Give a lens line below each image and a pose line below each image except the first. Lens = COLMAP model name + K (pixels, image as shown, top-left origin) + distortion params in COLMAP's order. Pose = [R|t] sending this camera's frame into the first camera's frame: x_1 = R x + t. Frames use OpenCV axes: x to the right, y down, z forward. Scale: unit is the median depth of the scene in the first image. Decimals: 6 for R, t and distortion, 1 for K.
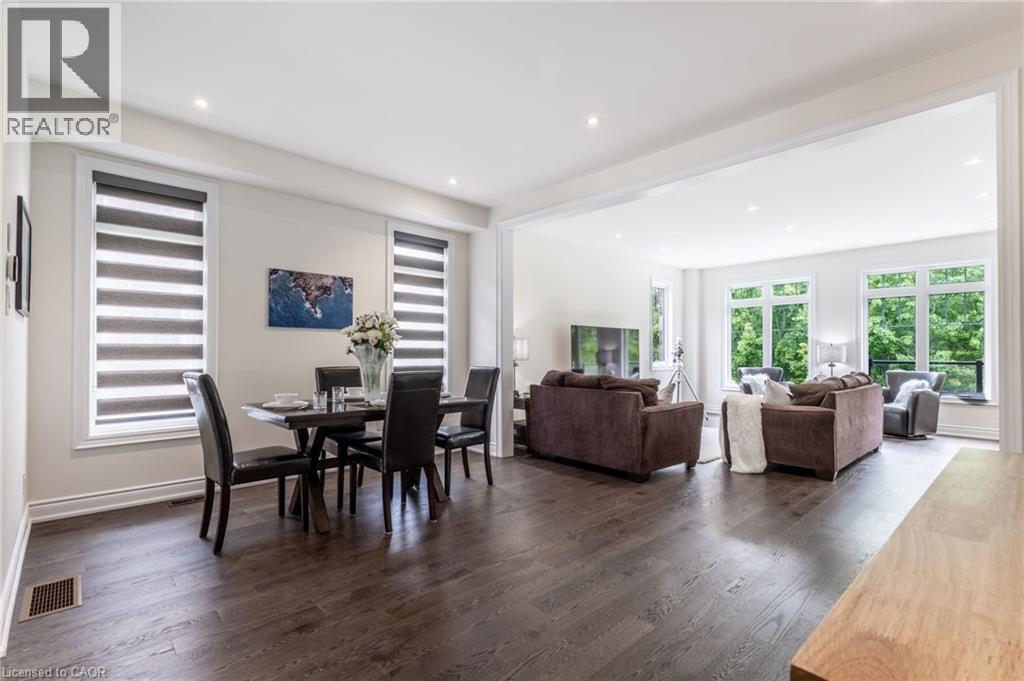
lens RADIAL K [[487.5, 0, 508.1], [0, 487.5, 358.1], [0, 0, 1]] dist [0.005811, 0.000992]
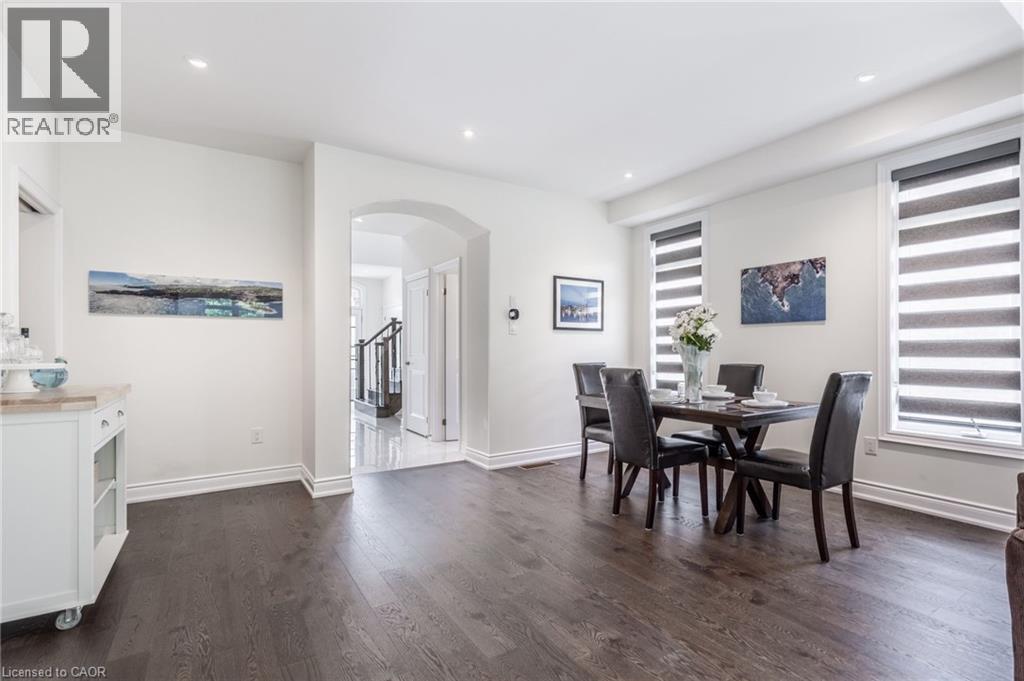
lens RADIAL K [[487.5, 0, 512.0], [0, 487.5, 342.1], [0, 0, 1]] dist [0.005811, 0.000992]
pose [[-0.162236, -0.024292, -0.986453, 0.592172], [-0.009130, 0.999691, -0.023116, 0.001423], [0.986710, 0.005257, -0.162407, 0.645466]]
